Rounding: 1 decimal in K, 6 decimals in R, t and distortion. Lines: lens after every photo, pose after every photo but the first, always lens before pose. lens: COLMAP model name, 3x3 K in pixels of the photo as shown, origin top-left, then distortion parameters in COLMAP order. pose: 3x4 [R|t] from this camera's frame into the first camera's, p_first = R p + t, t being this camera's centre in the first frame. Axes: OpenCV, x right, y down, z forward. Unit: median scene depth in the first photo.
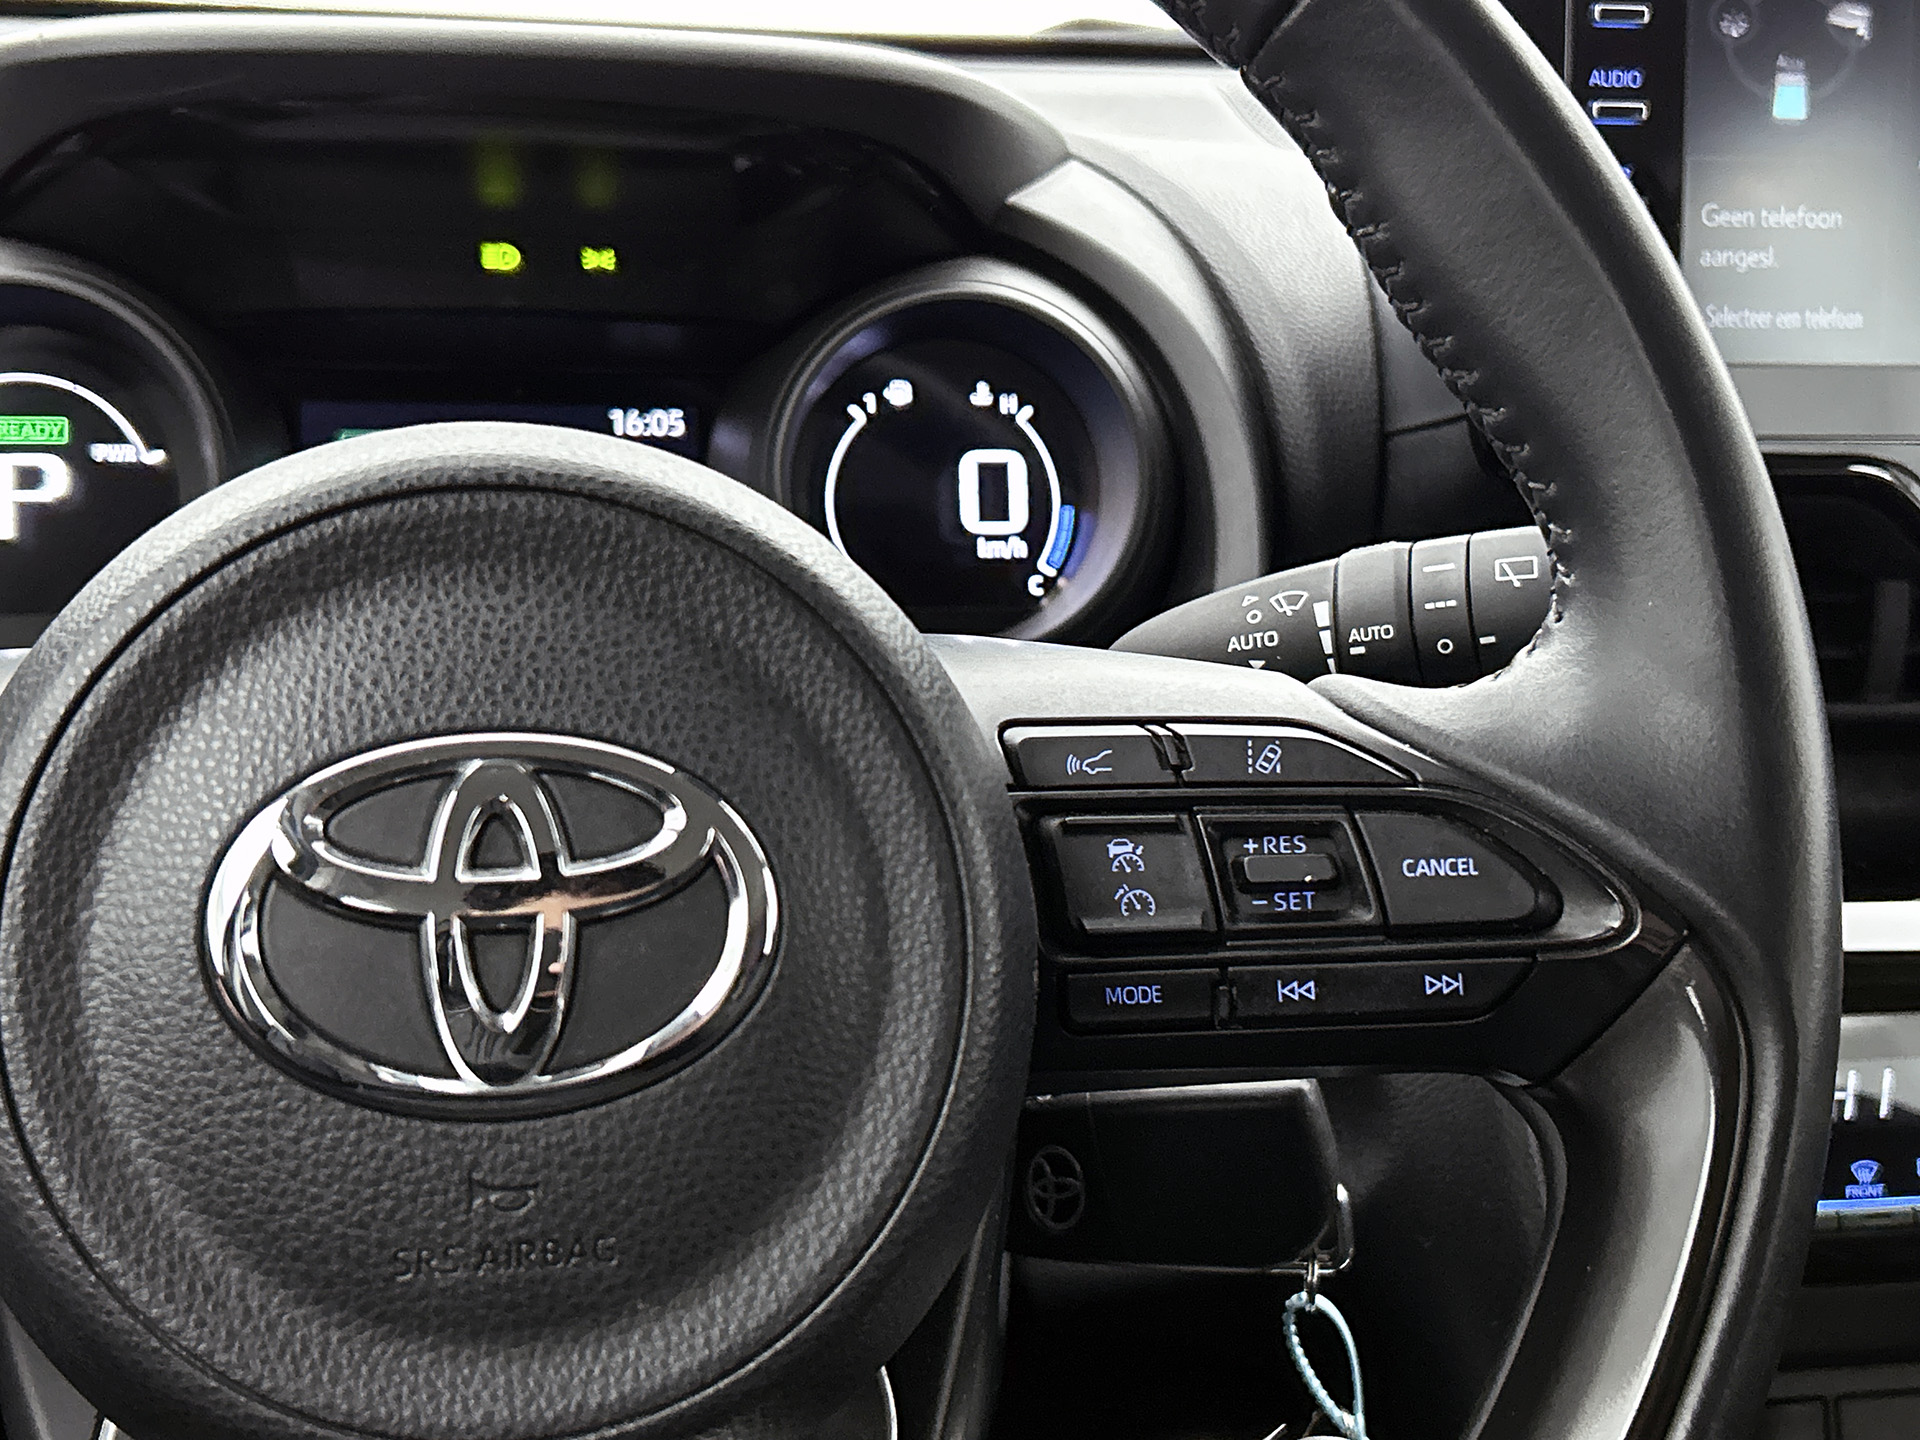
lens RADIAL K [[2568.9, 0, 948.1], [0, 2568.9, 724.6], [0, 0, 1]] dist [0.093343, 0.000000]
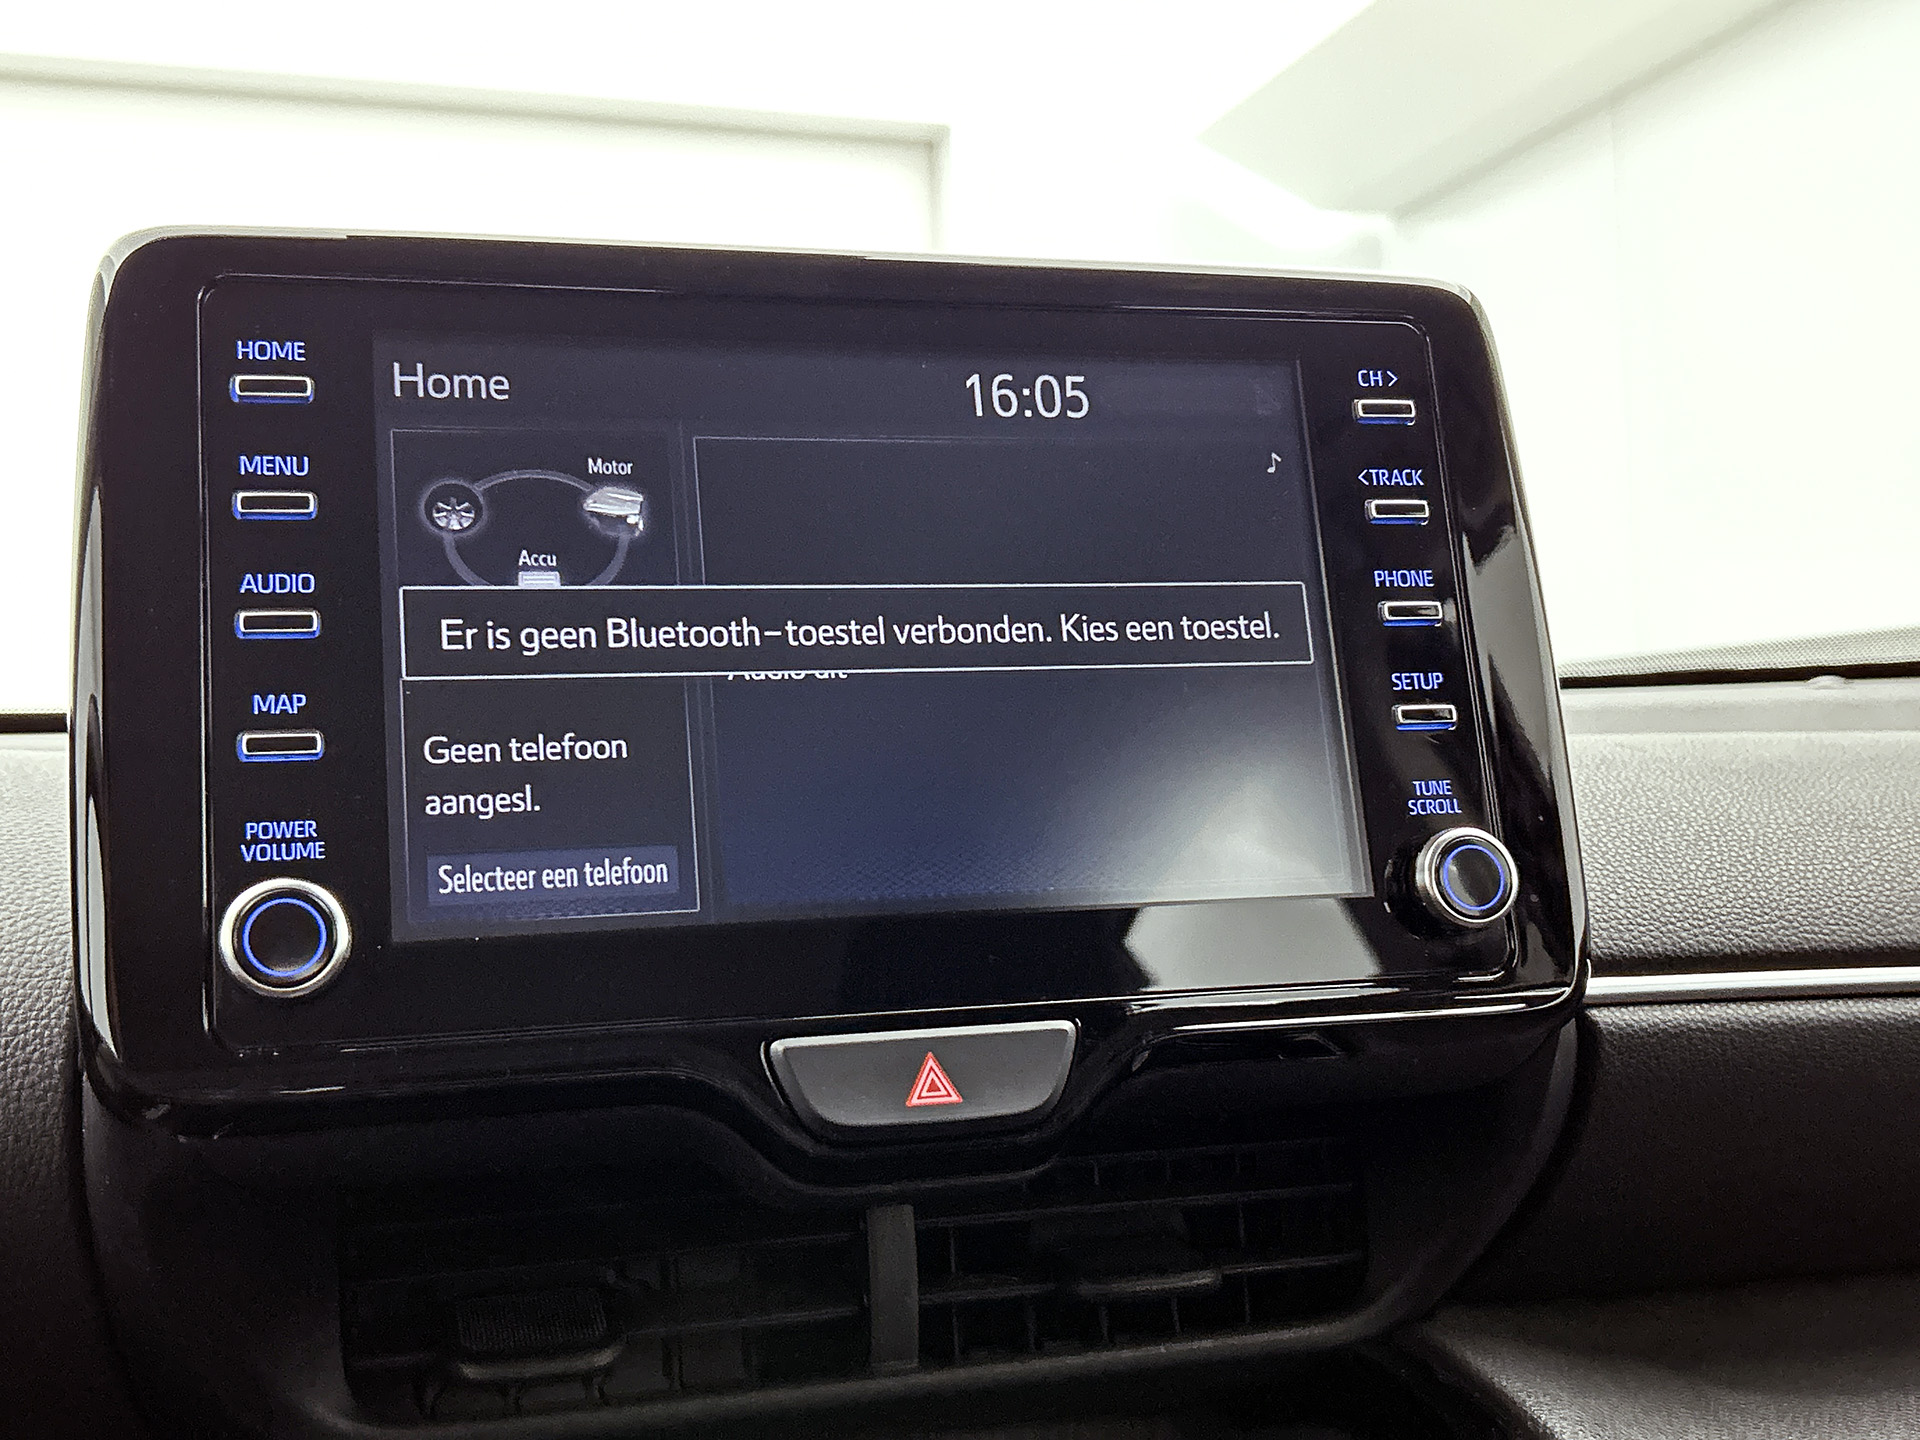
lens RADIAL K [[2166.8, 0, 947.8], [0, 2166.8, 719.9], [0, 0, 1]] dist [0.021585, 0.000000]
pose [[0.993124, -0.065264, 0.097192, 0.394582], [0.090875, 0.953144, -0.288545, -0.006776], [-0.073806, 0.295393, 0.952521, 0.391908]]
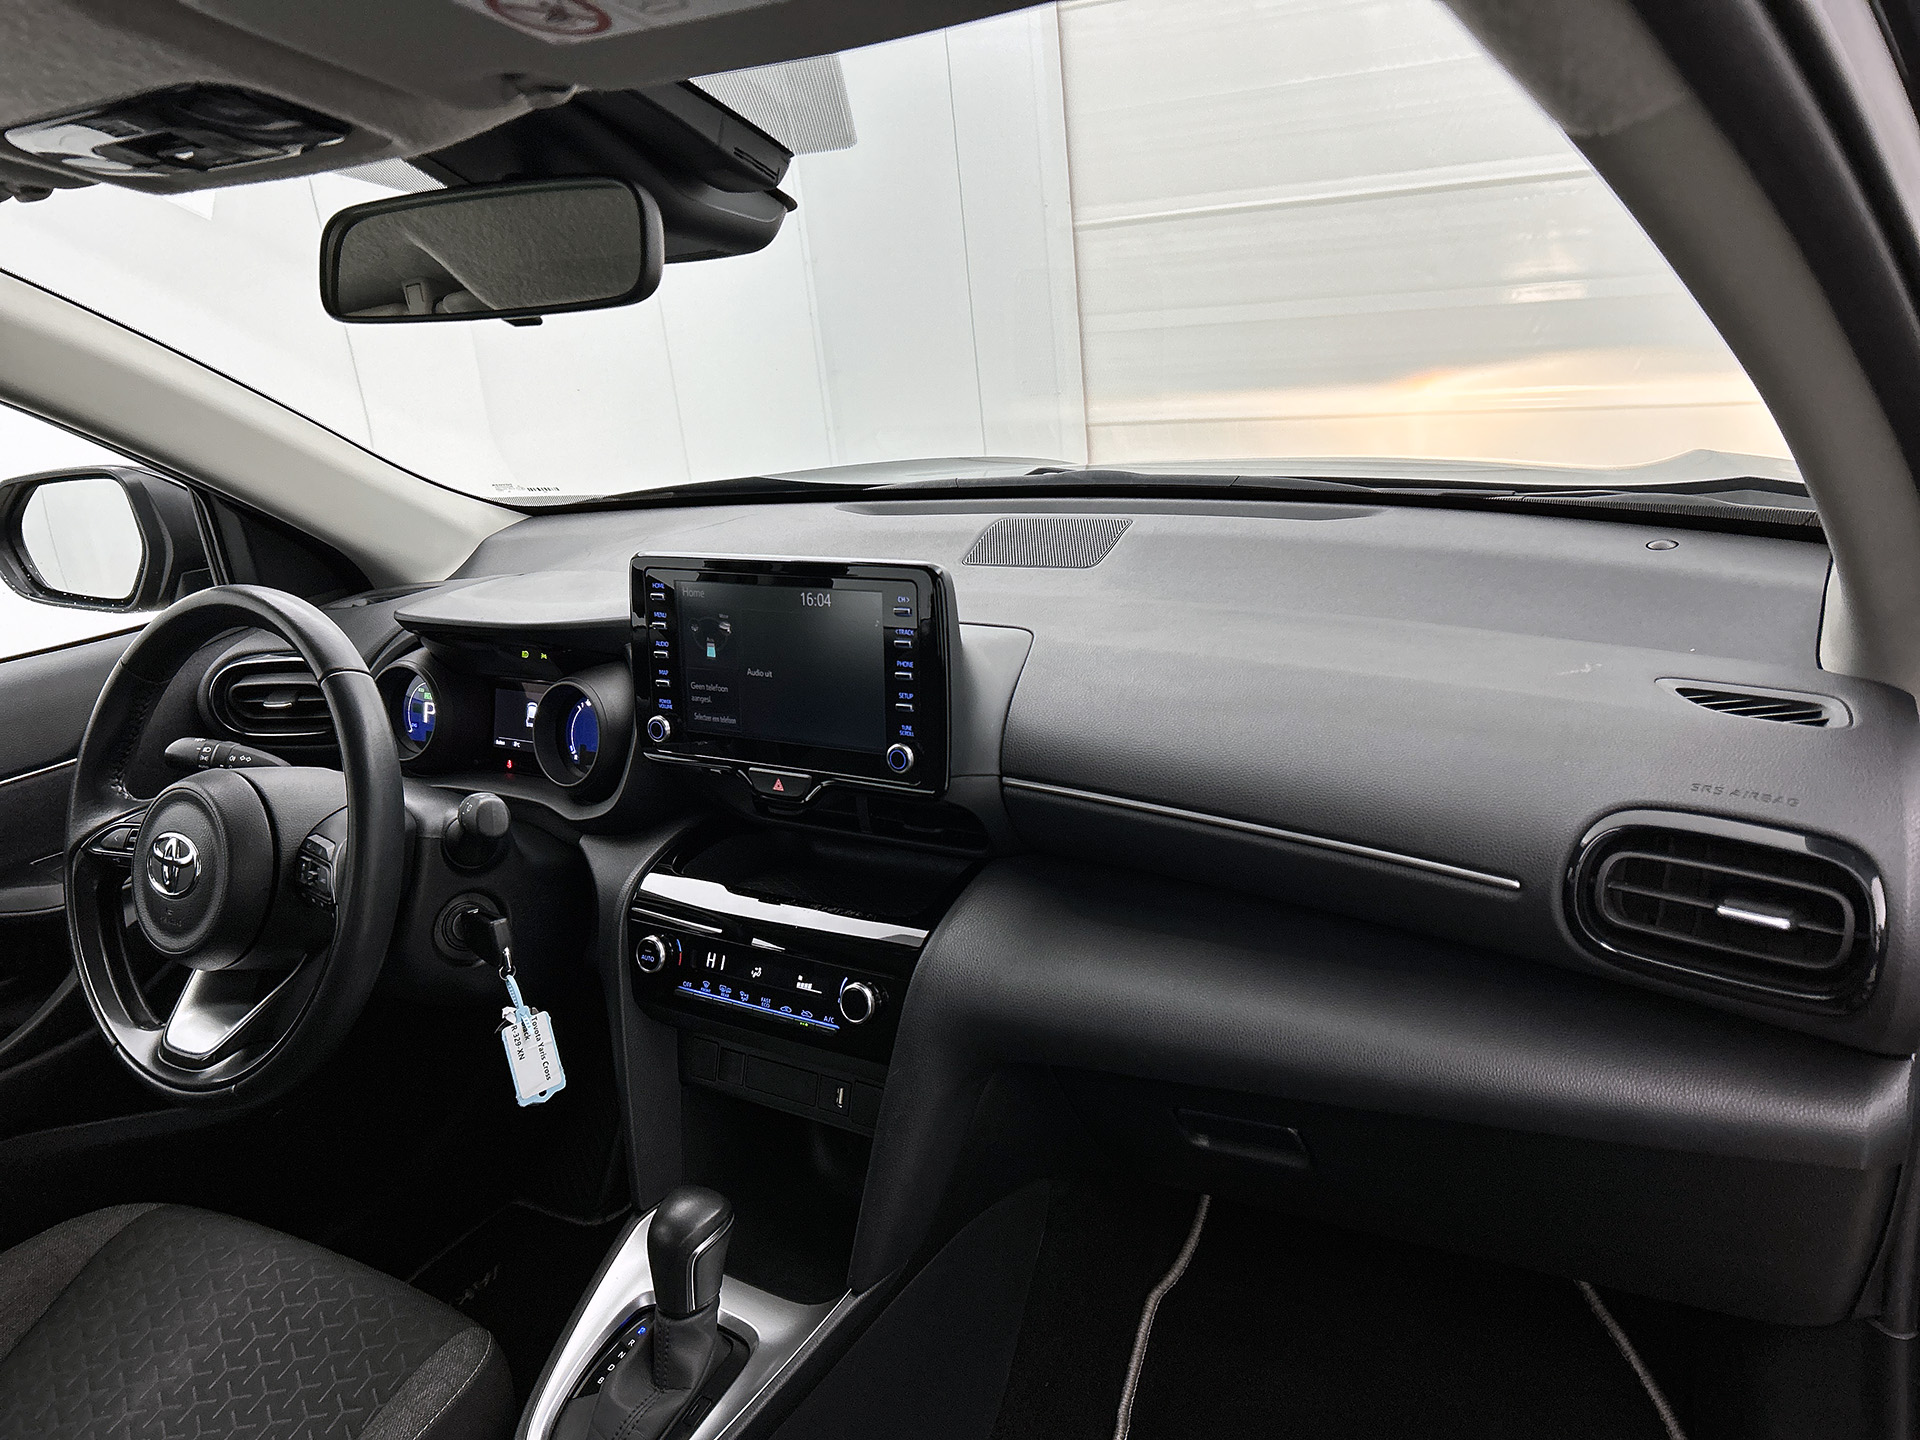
lens RADIAL K [[1499.4, 0, 940.4], [0, 1499.4, 727.3], [0, 0, 1]] dist [0.059676, -0.075888]
pose [[0.721871, 0.121906, -0.681206, 1.847740], [-0.043921, 0.990448, 0.130704, -0.414891], [0.690632, -0.064433, 0.720330, -0.133324]]
